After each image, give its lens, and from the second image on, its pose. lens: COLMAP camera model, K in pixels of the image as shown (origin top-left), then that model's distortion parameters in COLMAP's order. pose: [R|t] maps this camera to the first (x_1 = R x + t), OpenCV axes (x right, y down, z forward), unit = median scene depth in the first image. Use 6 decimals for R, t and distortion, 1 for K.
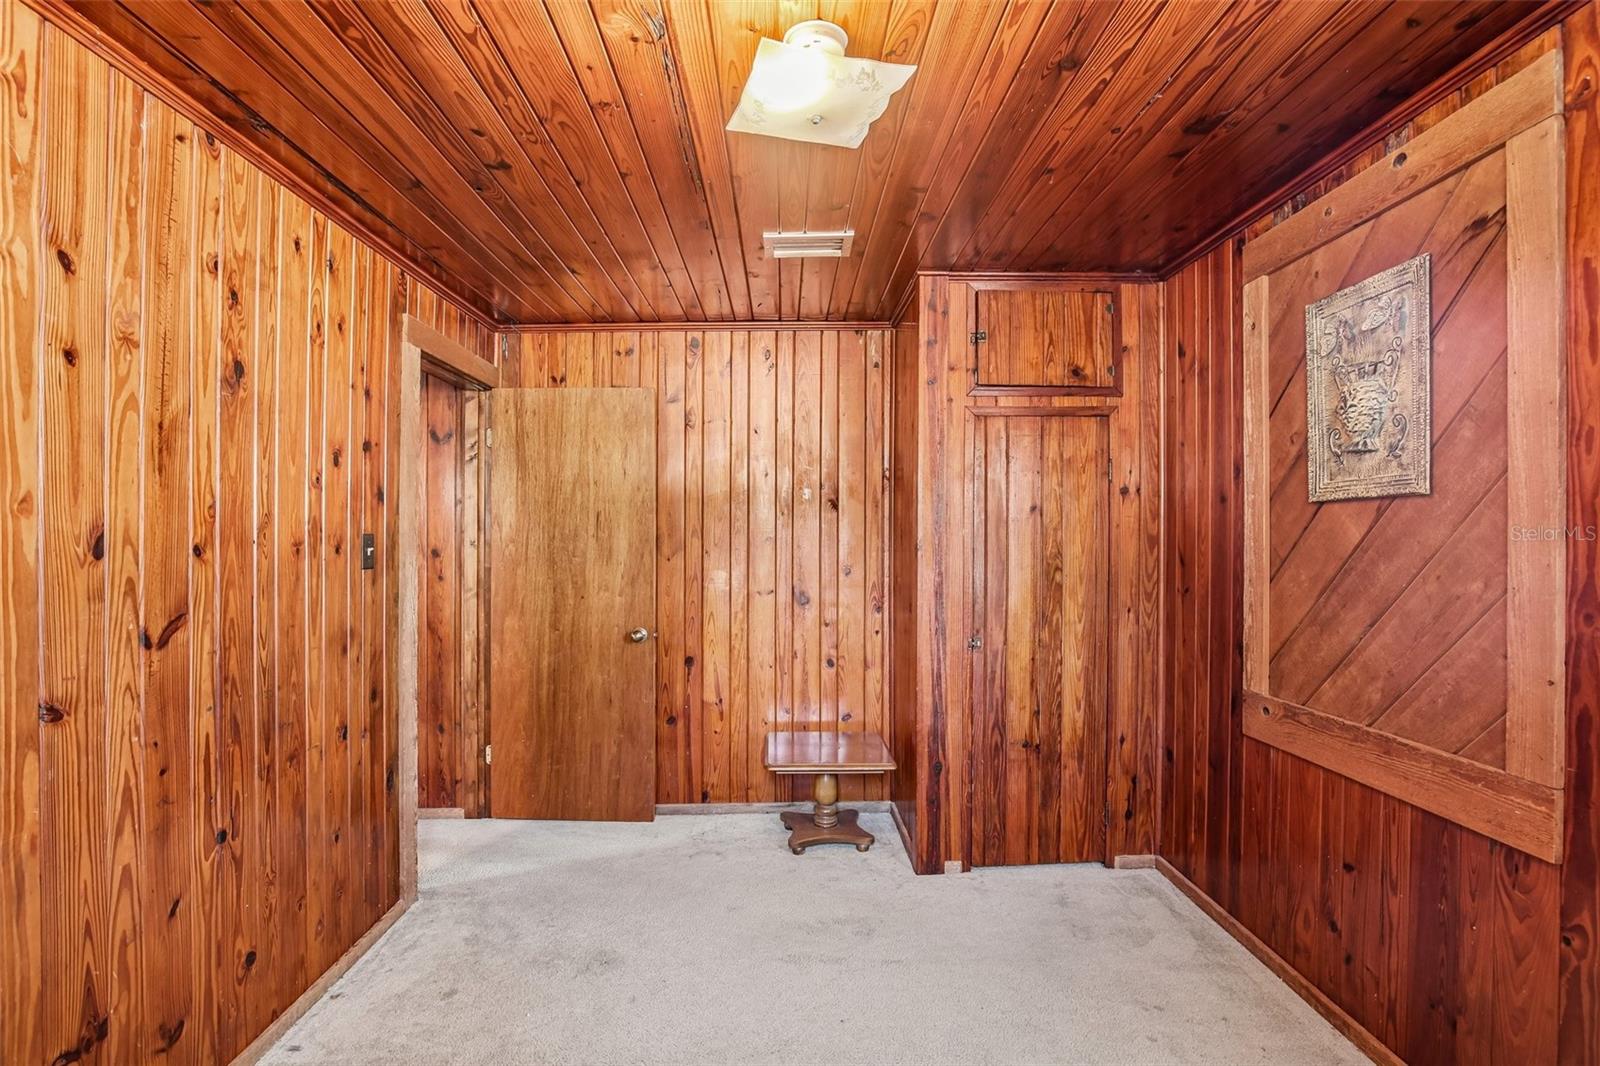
lens RADIAL K [[767.5, 0, 794.1], [0, 767.5, 541.4], [0, 0, 1]] dist [-0.025696, 0.002389]
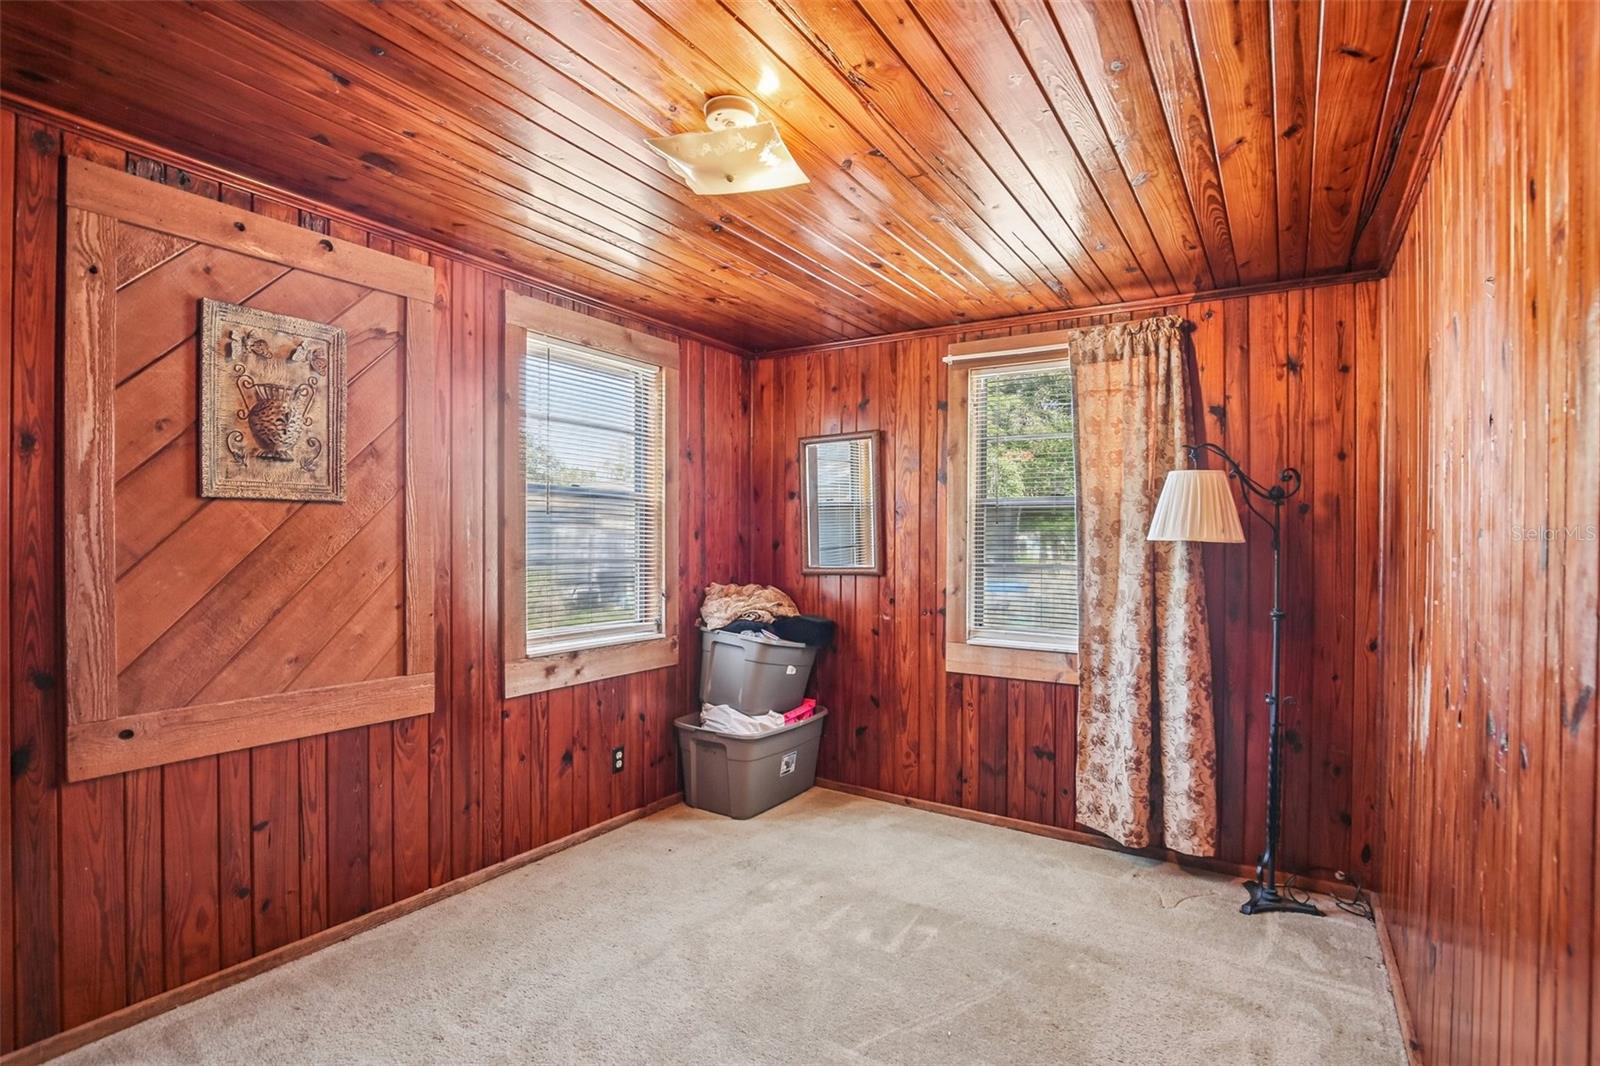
lens RADIAL K [[767.5, 0, 793.6], [0, 767.5, 540.2], [0, 0, 1]] dist [-0.025696, 0.002389]
pose [[-0.837052, -0.008526, 0.547057, -0.569054], [-0.006410, 0.999963, 0.005778, -0.006702], [-0.547086, 0.001330, -0.837076, 1.582644]]
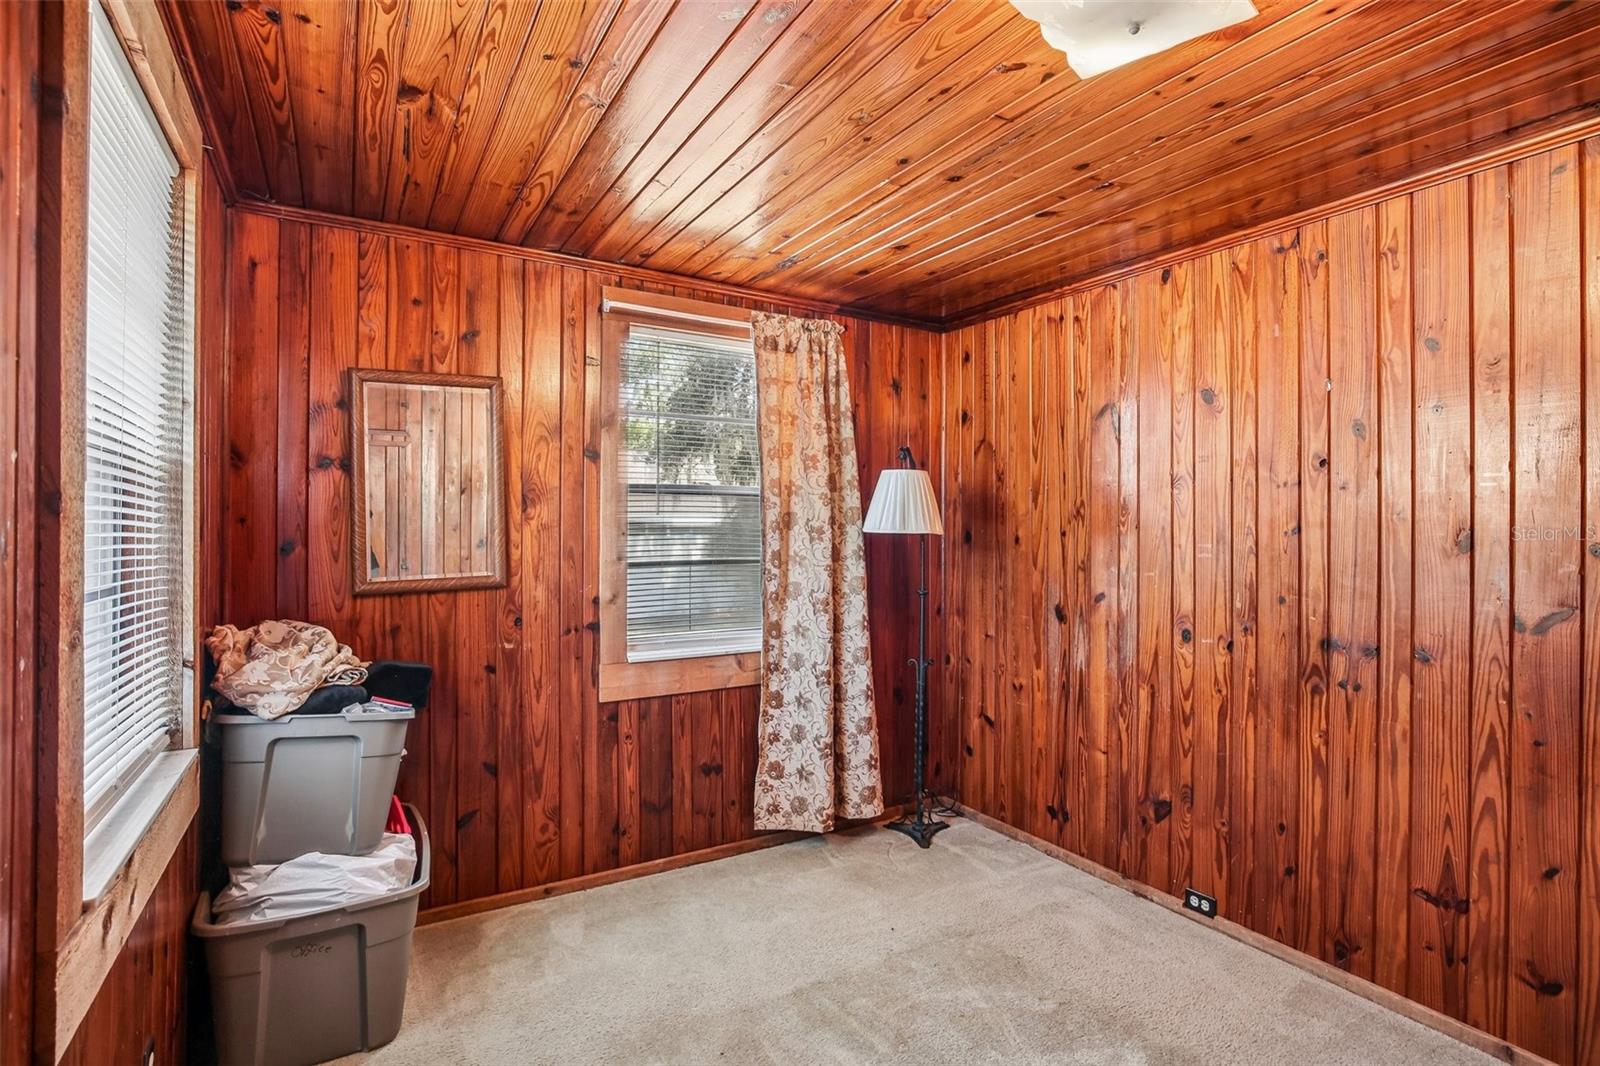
lens RADIAL K [[767.5, 0, 802.6], [0, 767.5, 523.0], [0, 0, 1]] dist [-0.025696, 0.002389]
pose [[-0.865676, -0.002555, -0.500598, 0.608722], [-0.002094, 0.999997, -0.001483, -0.020436], [0.500600, -0.000235, -0.865679, 1.250868]]
